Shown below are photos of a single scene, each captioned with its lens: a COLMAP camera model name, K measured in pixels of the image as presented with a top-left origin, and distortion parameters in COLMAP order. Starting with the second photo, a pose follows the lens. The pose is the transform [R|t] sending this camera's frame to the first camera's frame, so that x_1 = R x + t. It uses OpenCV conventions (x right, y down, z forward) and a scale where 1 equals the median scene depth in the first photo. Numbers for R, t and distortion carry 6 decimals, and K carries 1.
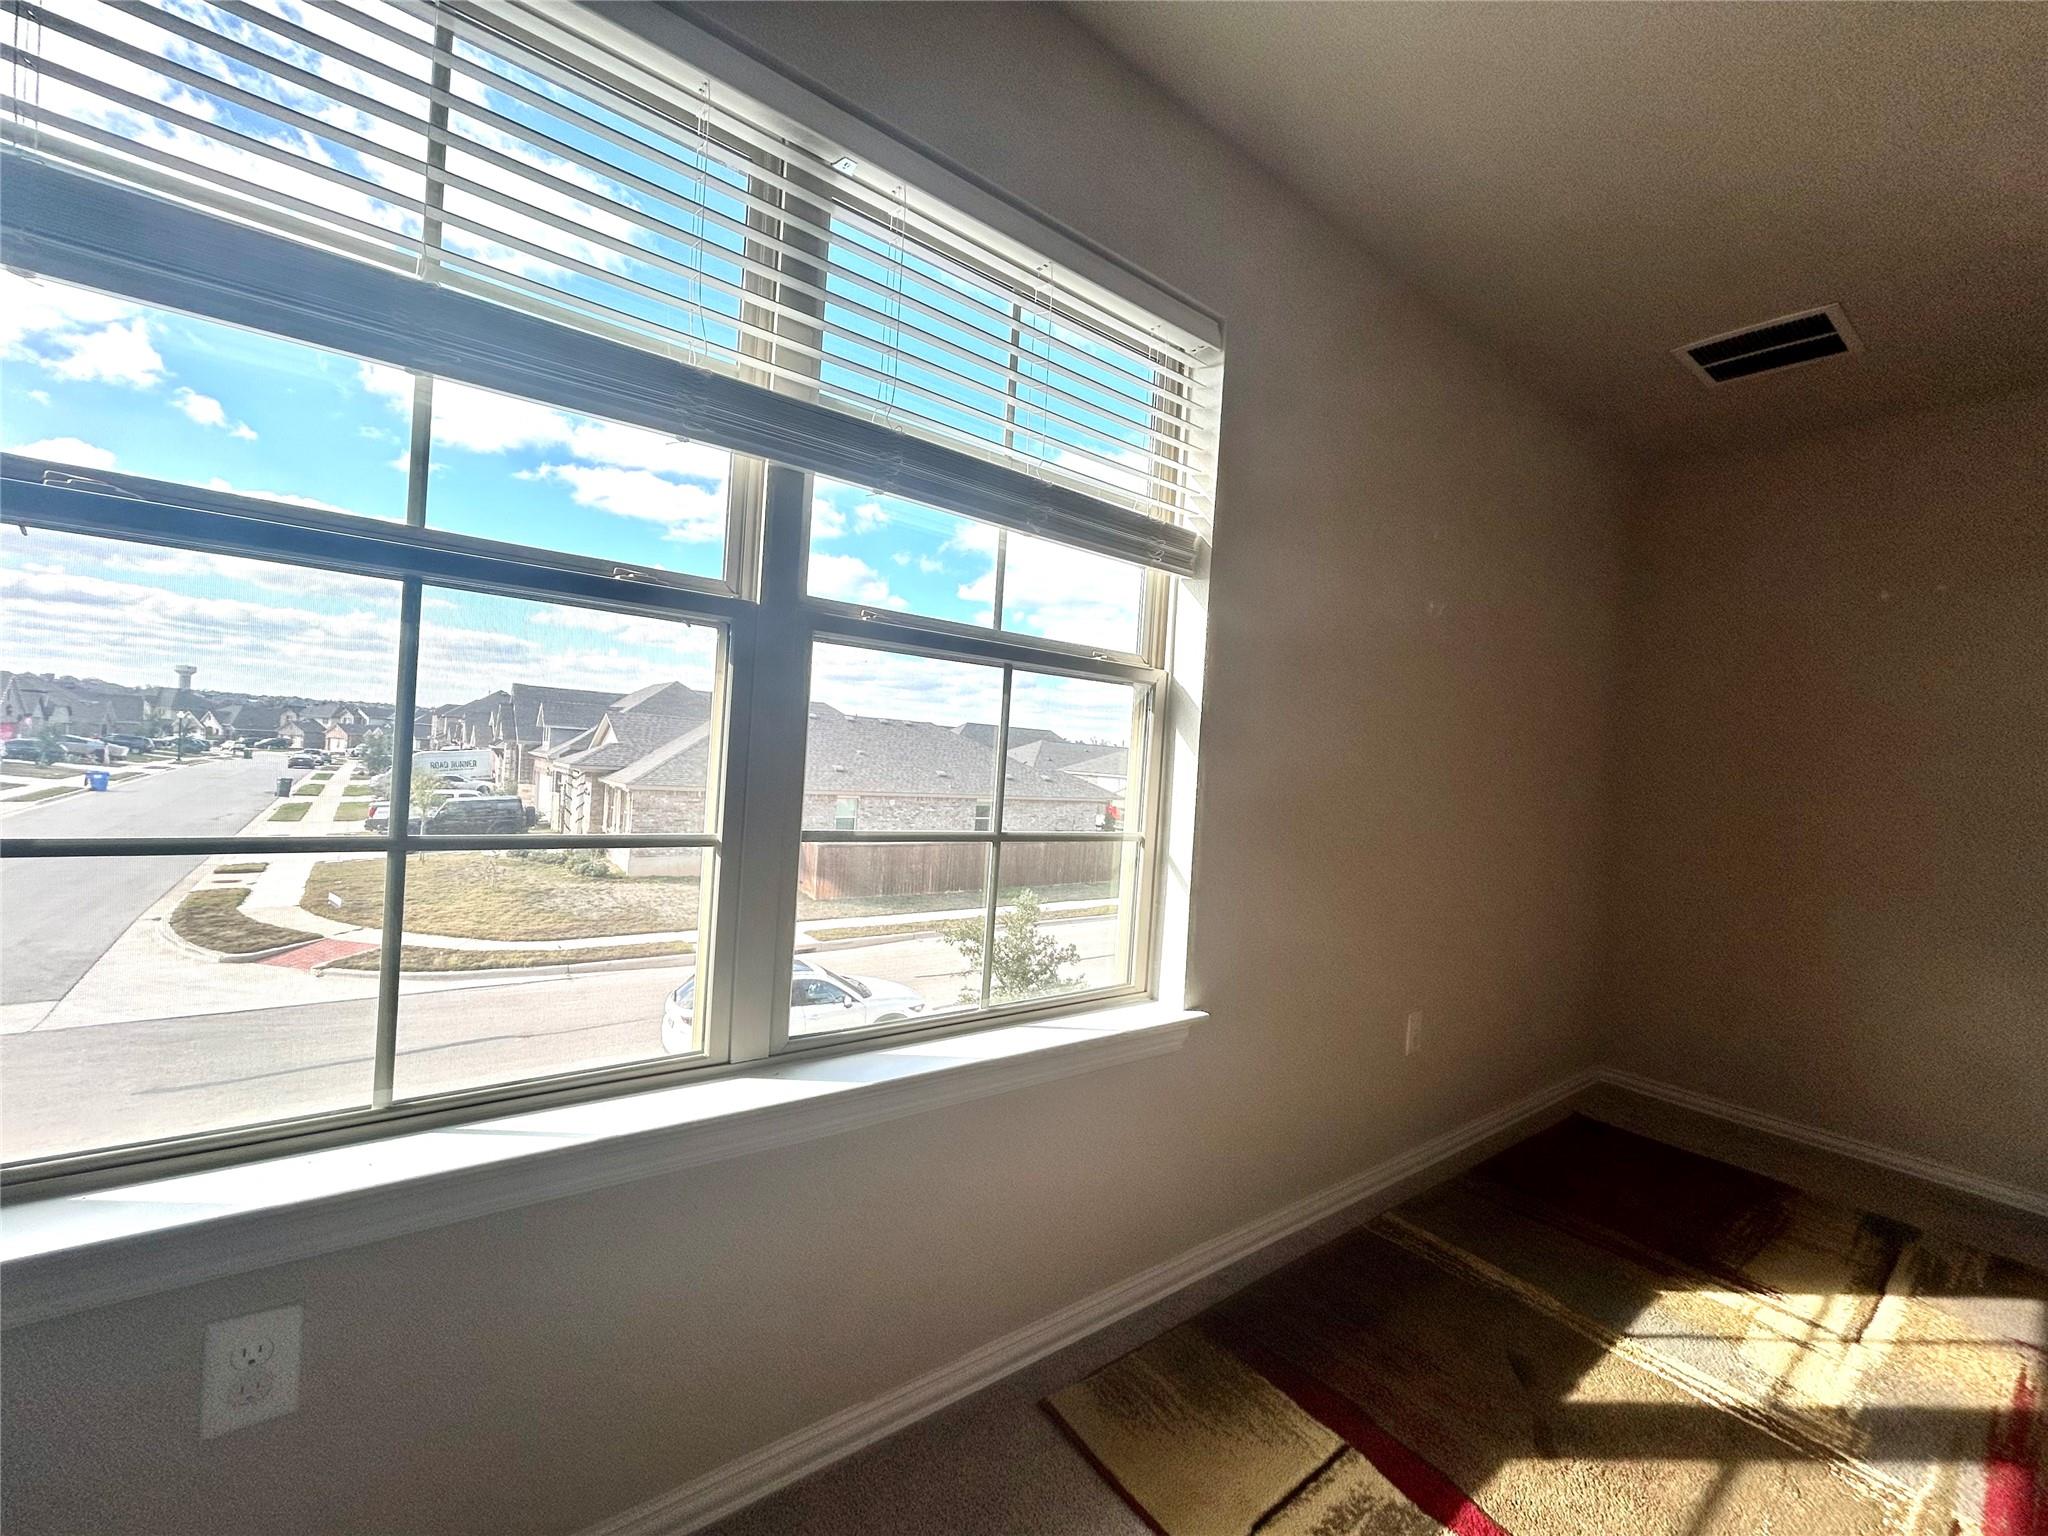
lens RADIAL K [[826.5, 0, 1025.3], [0, 826.5, 763.8], [0, 0, 1]] dist [0.000215, 0.000275]
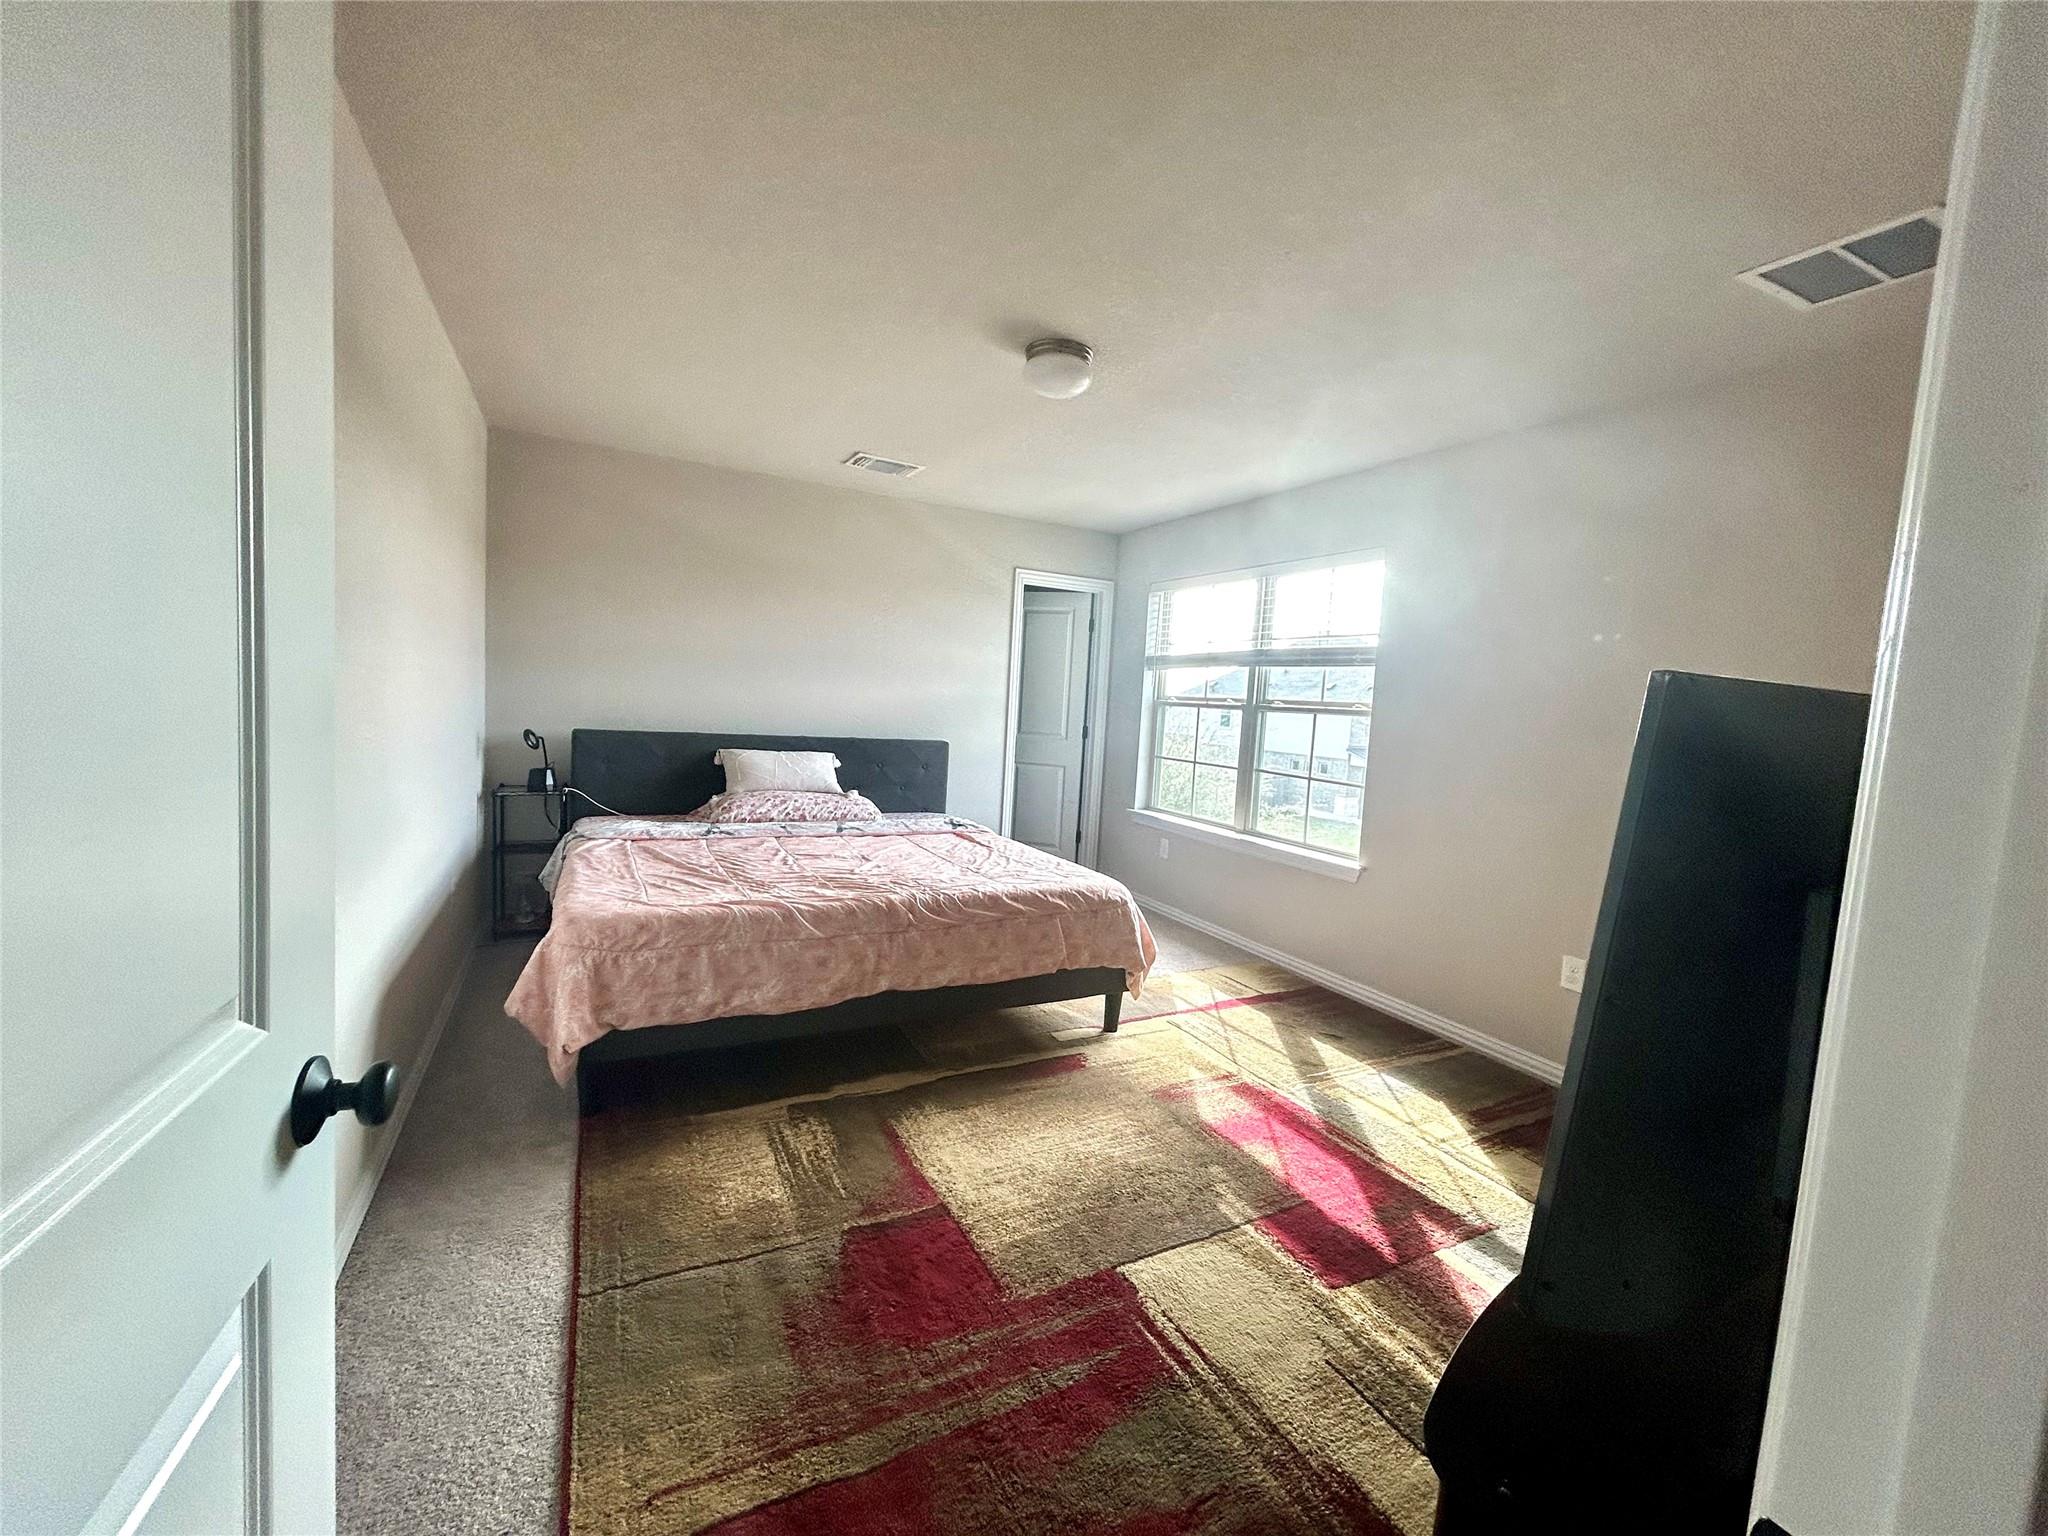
lens RADIAL K [[826.5, 0, 1025.3], [0, 826.5, 763.8], [0, 0, 1]] dist [0.000215, 0.000275]
pose [[-0.165783, 0.003906, -0.986154, 3.007904], [-0.077011, 0.996887, 0.016895, 0.068657], [0.983151, 0.078746, -0.164966, 0.568990]]
